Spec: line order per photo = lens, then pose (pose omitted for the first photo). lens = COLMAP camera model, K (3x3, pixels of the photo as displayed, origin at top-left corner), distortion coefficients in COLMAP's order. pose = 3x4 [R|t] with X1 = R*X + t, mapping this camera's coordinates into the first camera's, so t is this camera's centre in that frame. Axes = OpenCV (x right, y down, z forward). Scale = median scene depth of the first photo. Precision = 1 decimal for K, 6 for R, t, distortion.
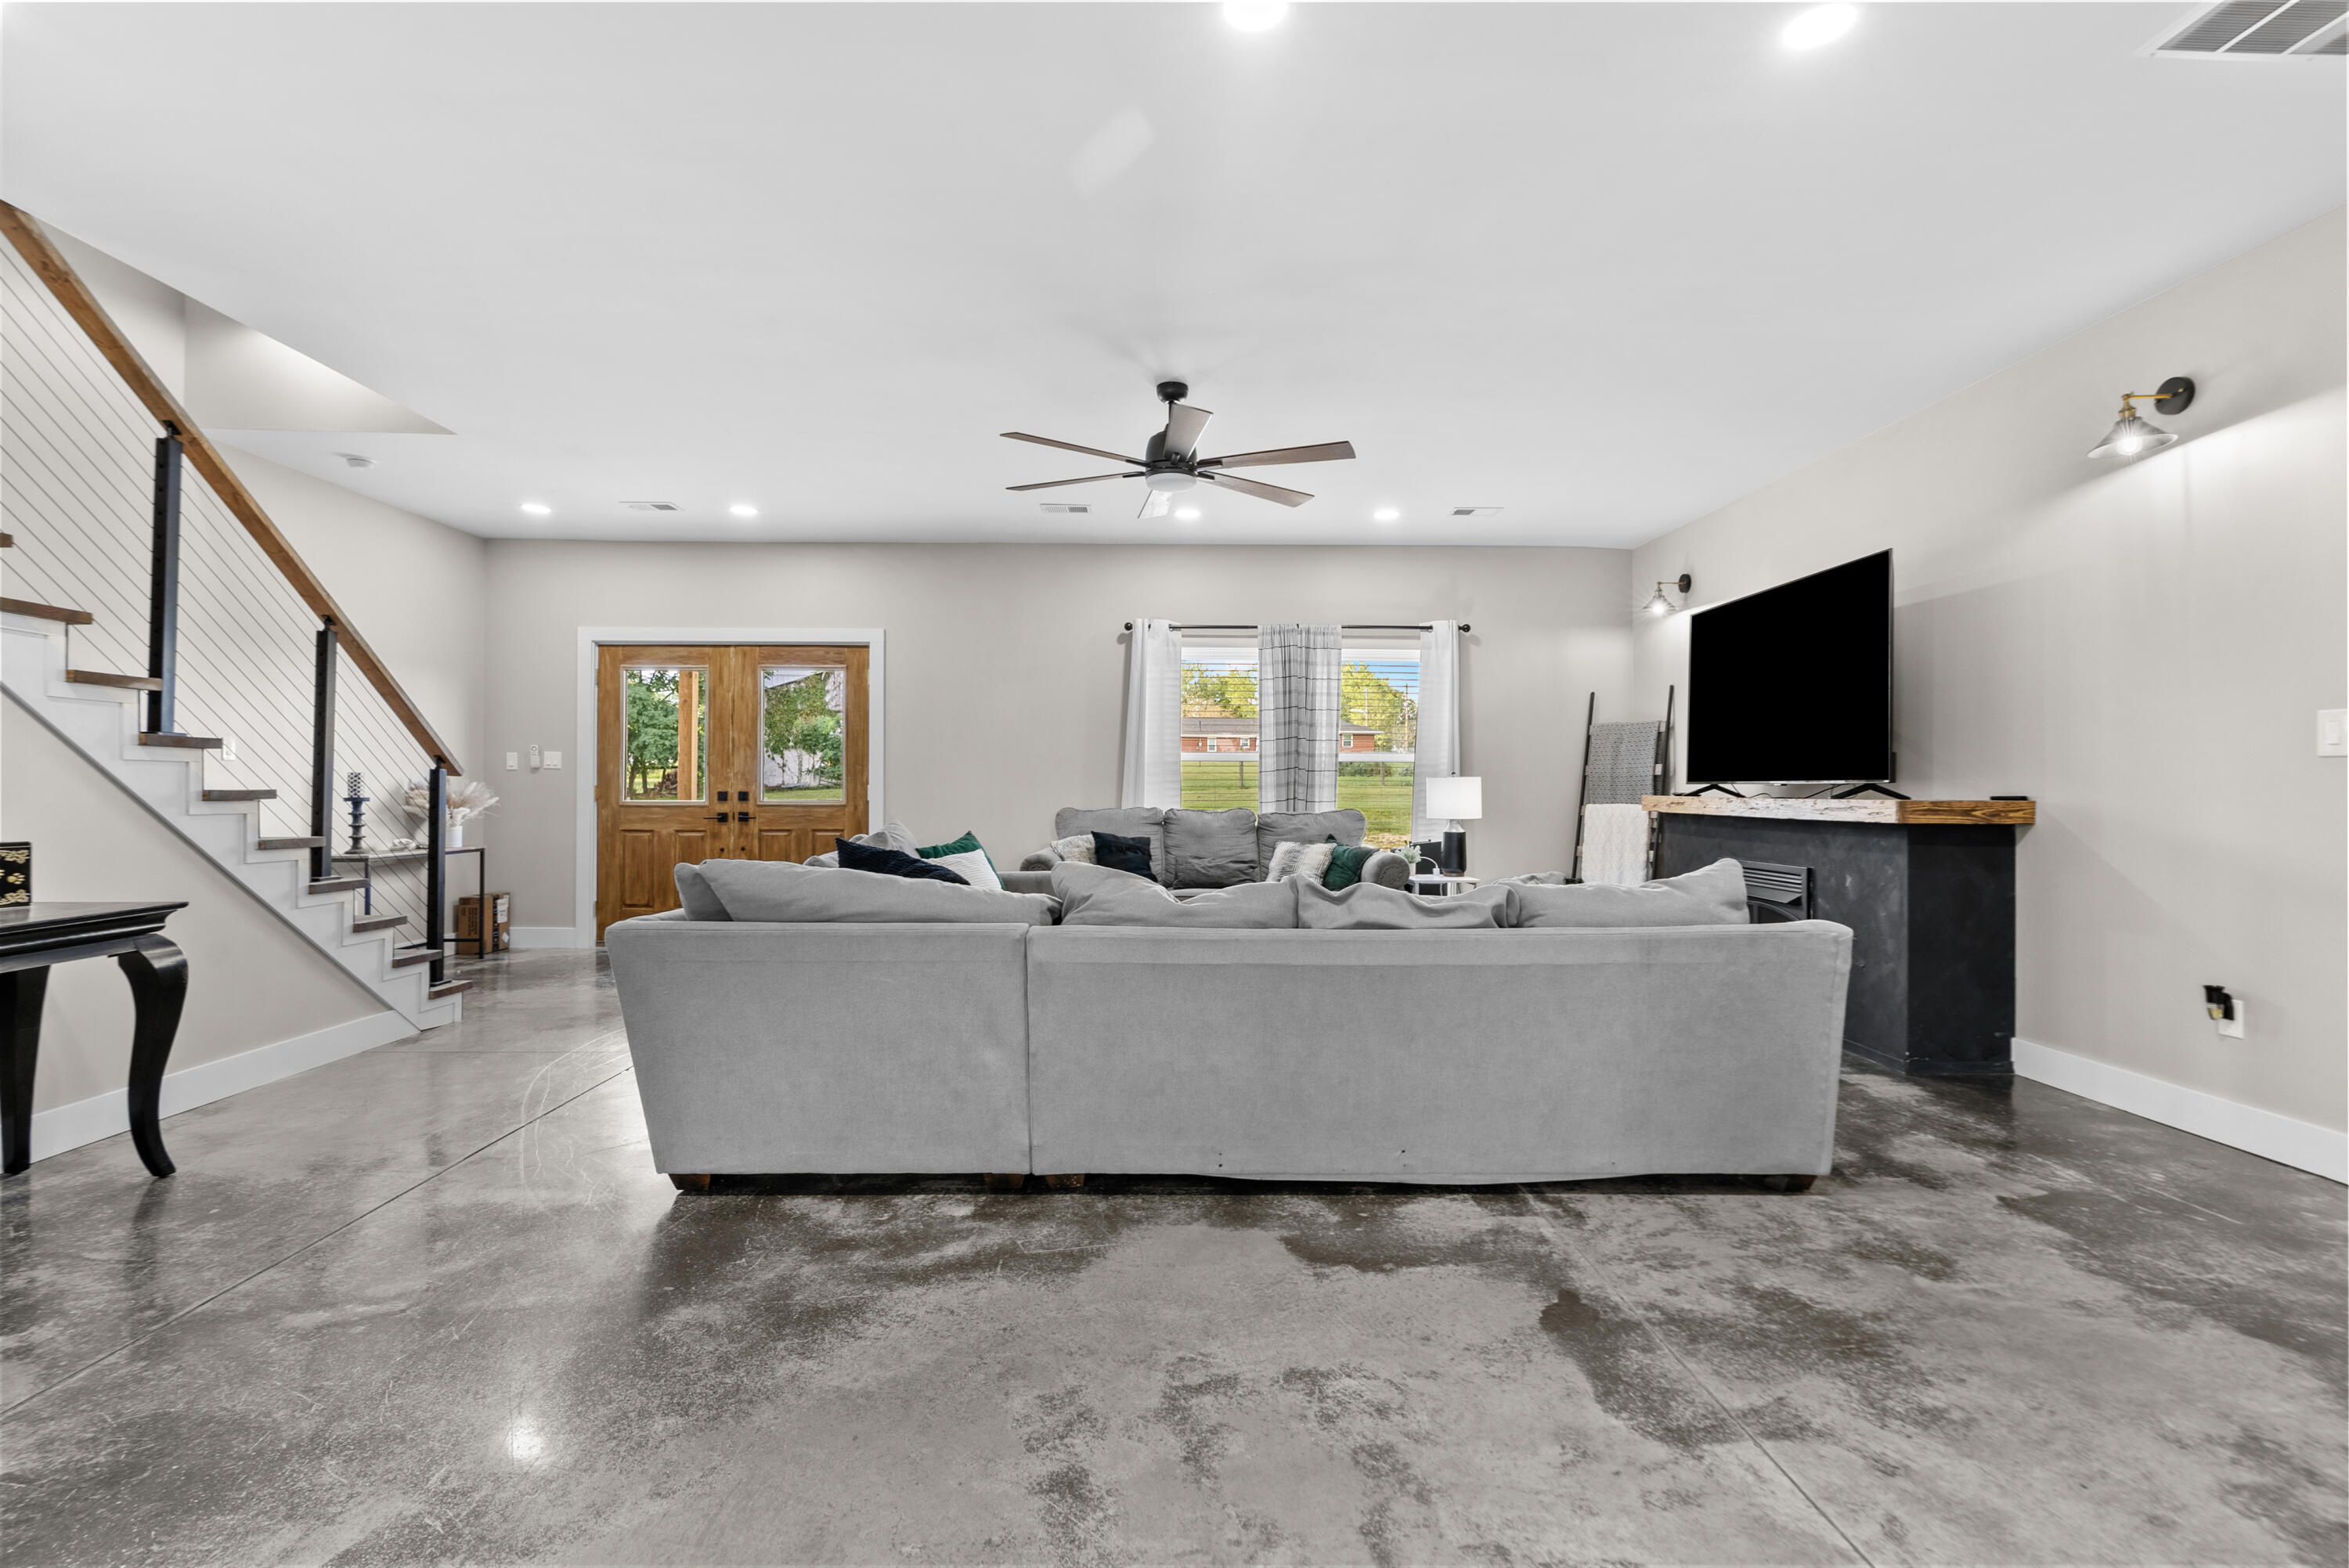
lens RADIAL K [[1073.6, 0, 1171.9], [0, 1073.6, 765.5], [0, 0, 1]] dist [-0.009973, 0.002399]
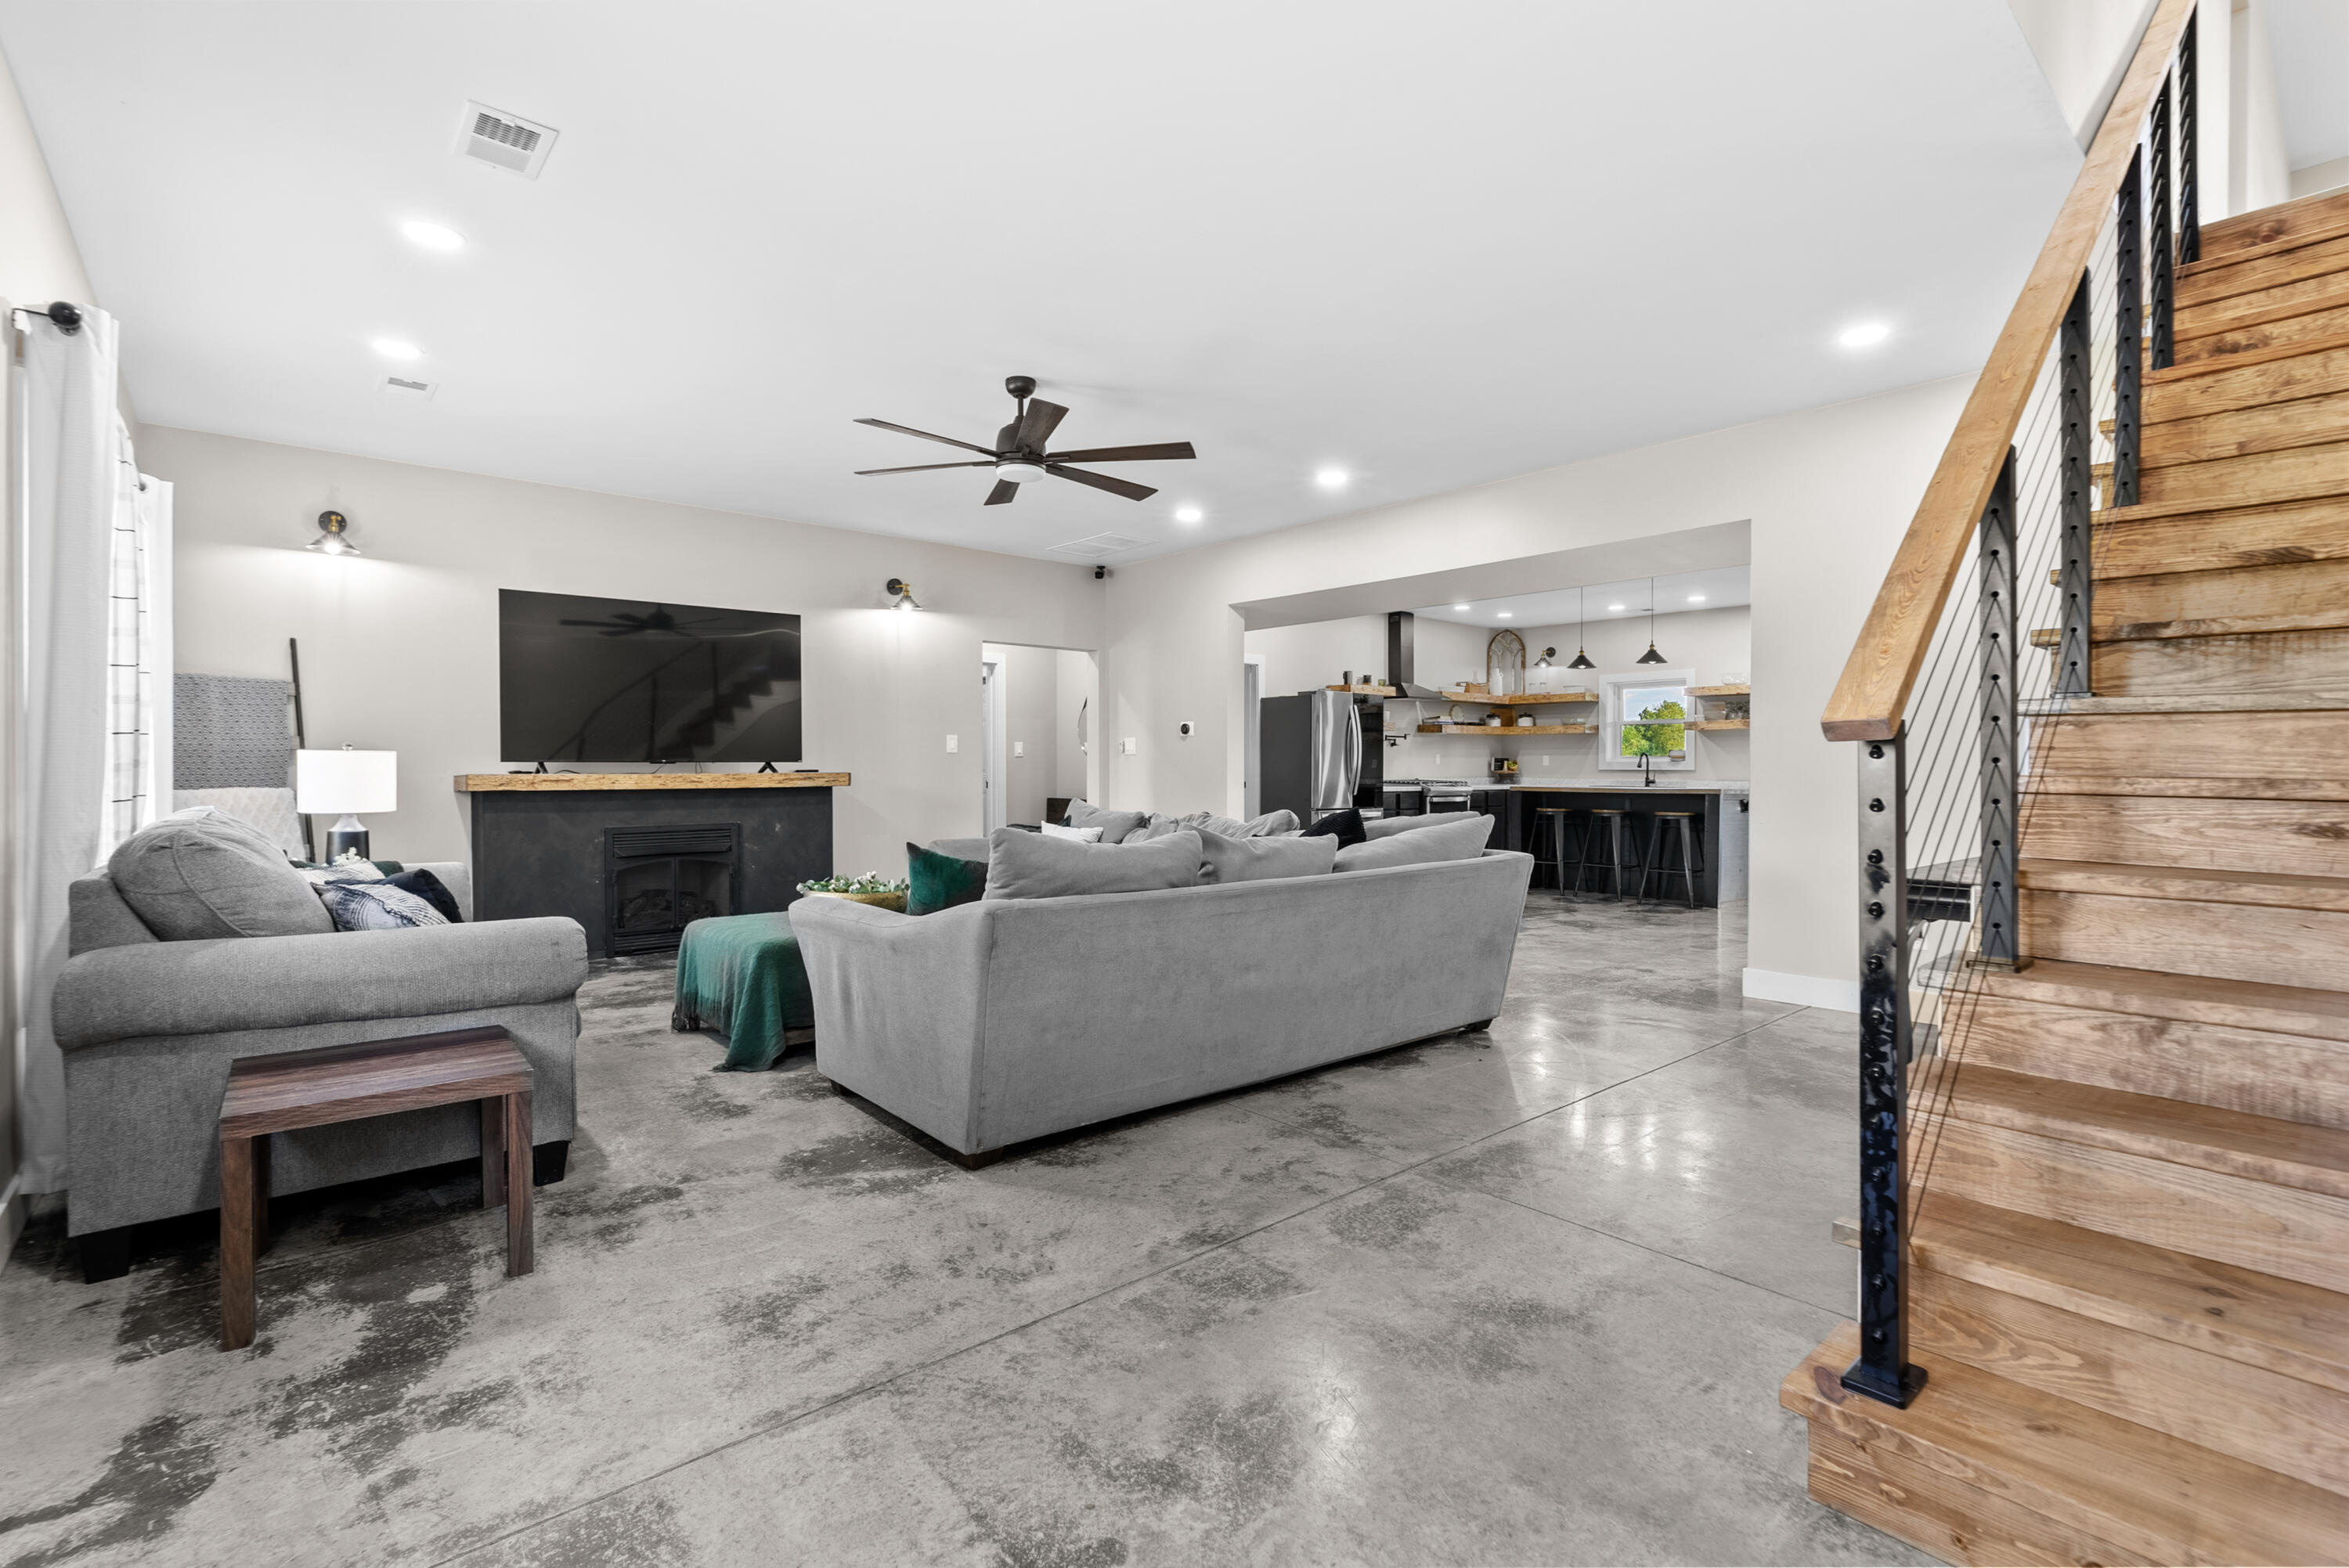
lens RADIAL K [[1073.6, 0, 1181.0], [0, 1073.6, 774.1], [0, 0, 1]] dist [-0.009973, 0.002399]
pose [[-0.624744, -0.009938, 0.780766, -1.074925], [-0.018440, 0.999828, -0.002029, 0.032017], [-0.780612, -0.015665, -0.624820, 1.866681]]
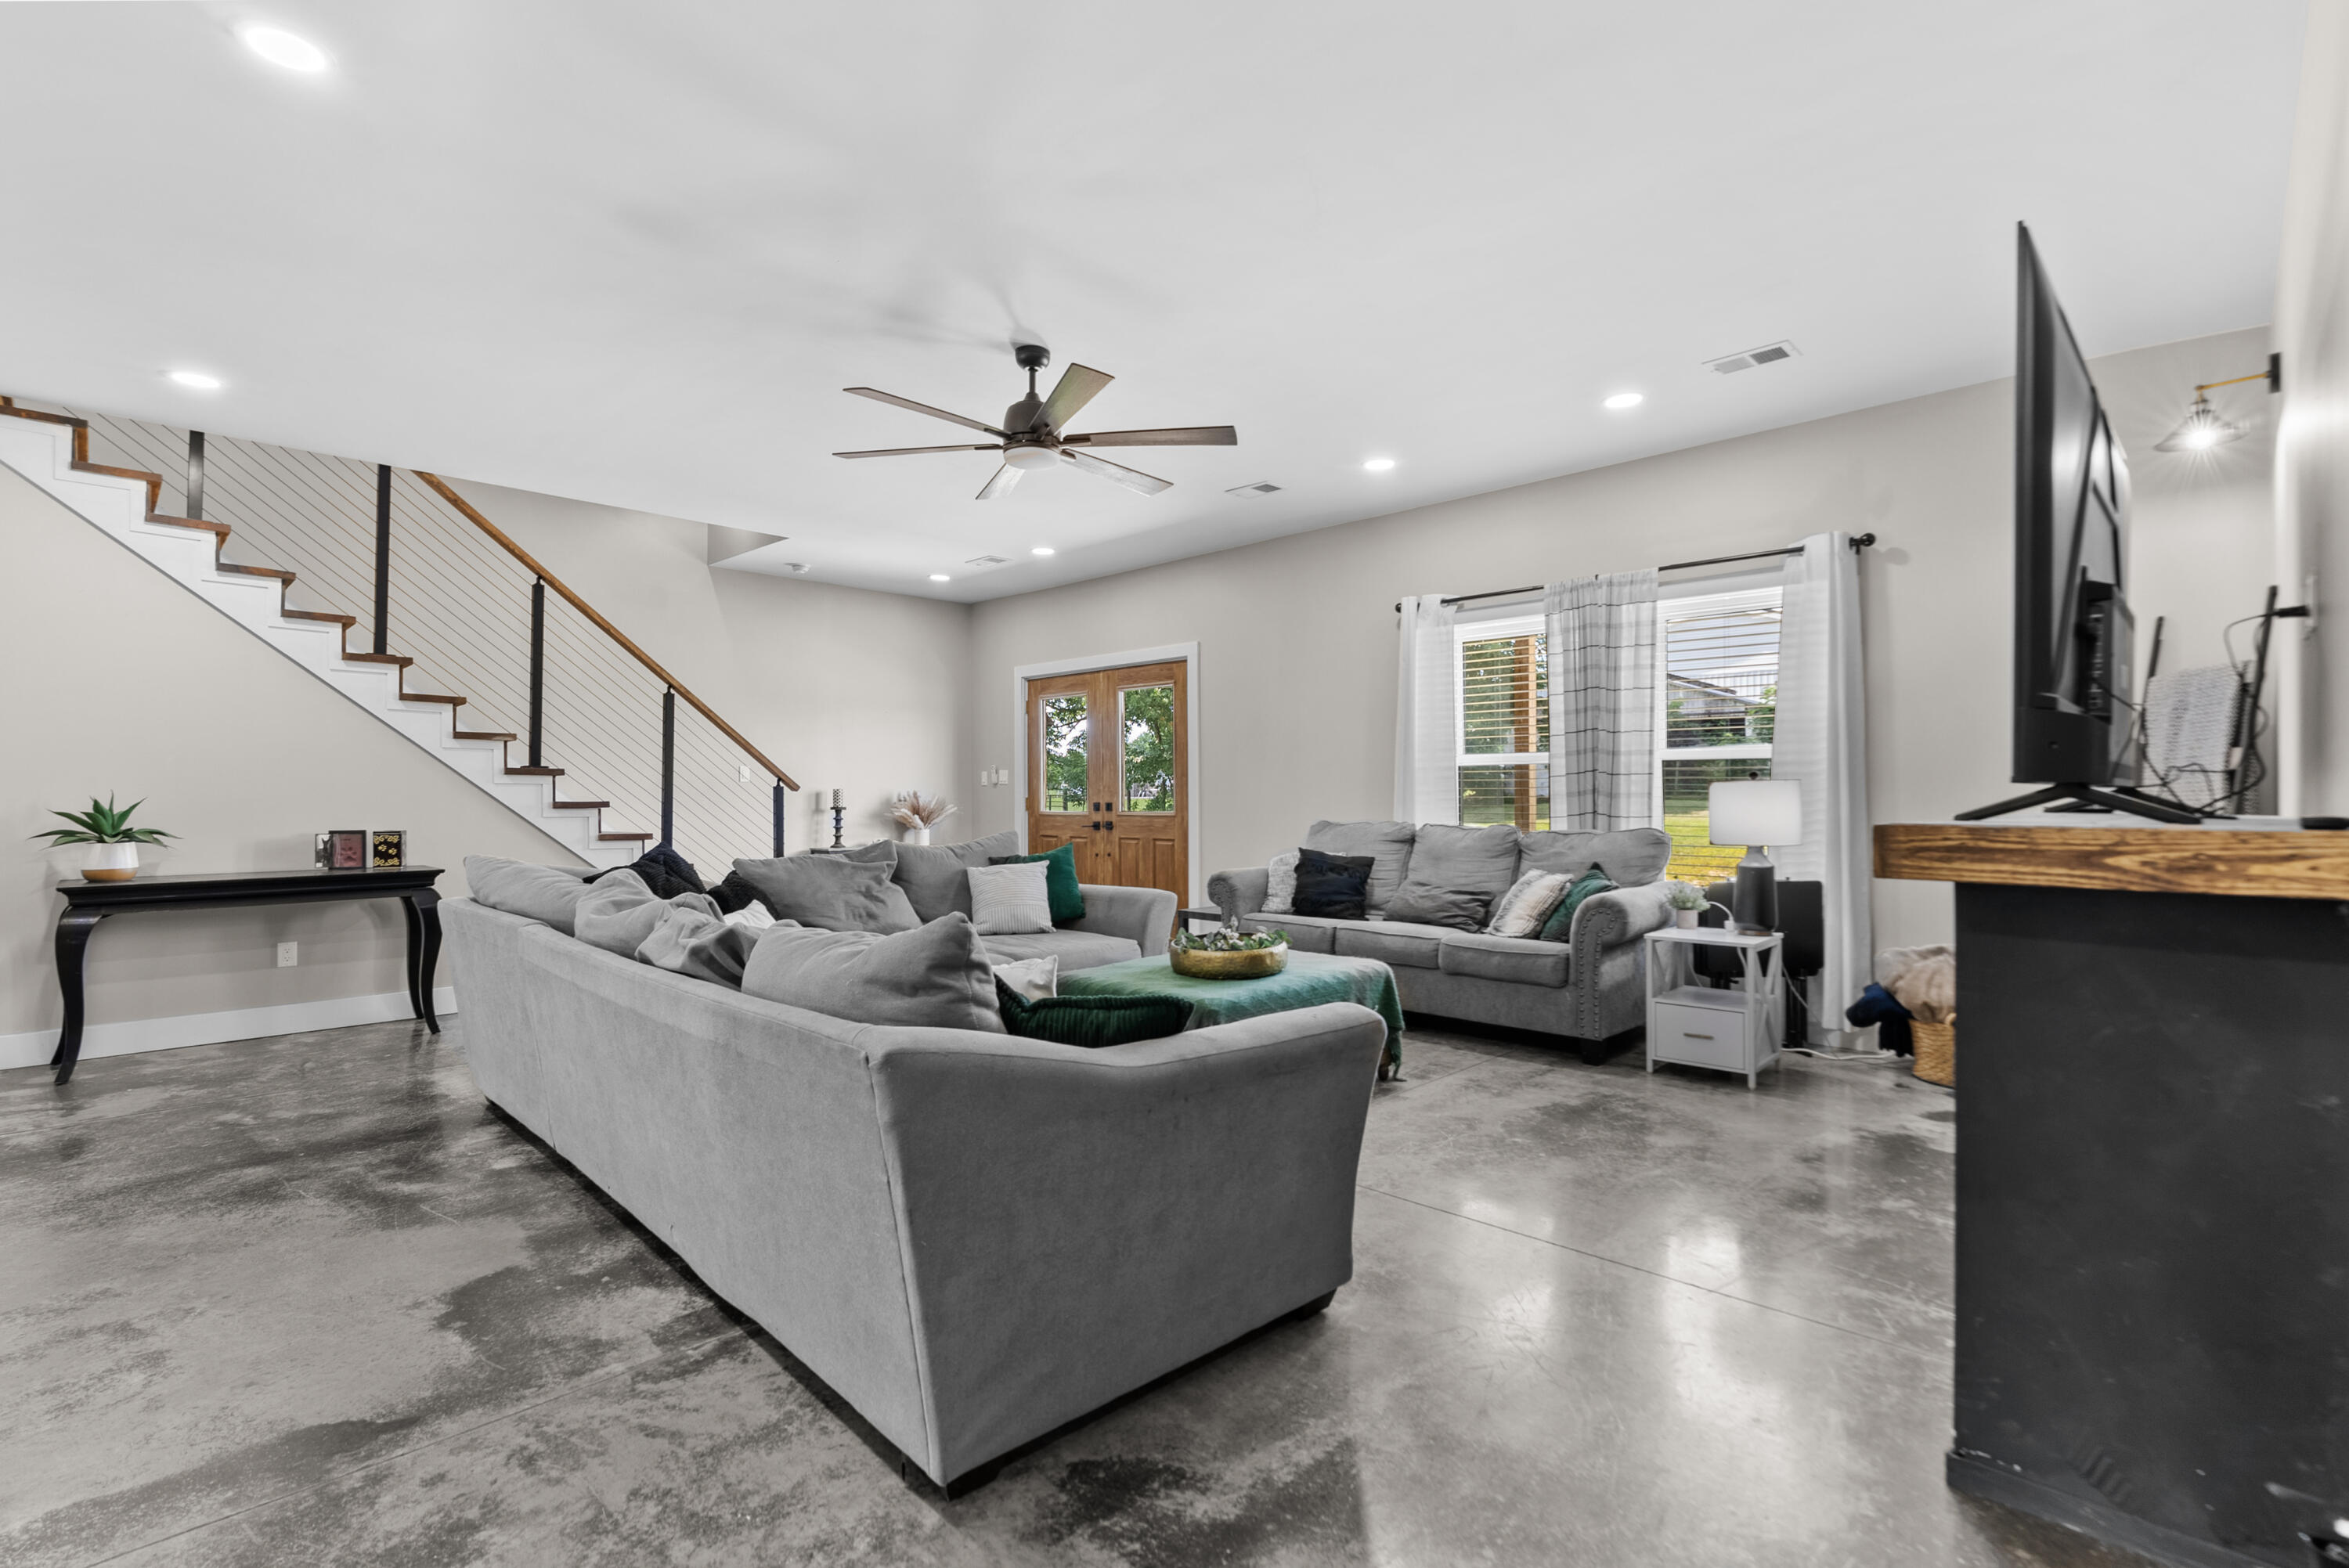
lens RADIAL K [[1073.6, 0, 1175.9], [0, 1073.6, 796.9], [0, 0, 1]] dist [-0.009973, 0.002399]
pose [[0.696291, -0.003673, -0.717750, 0.902946], [0.016736, 0.999798, 0.011119, 0.014493], [0.717564, -0.019754, 0.696212, 0.576790]]
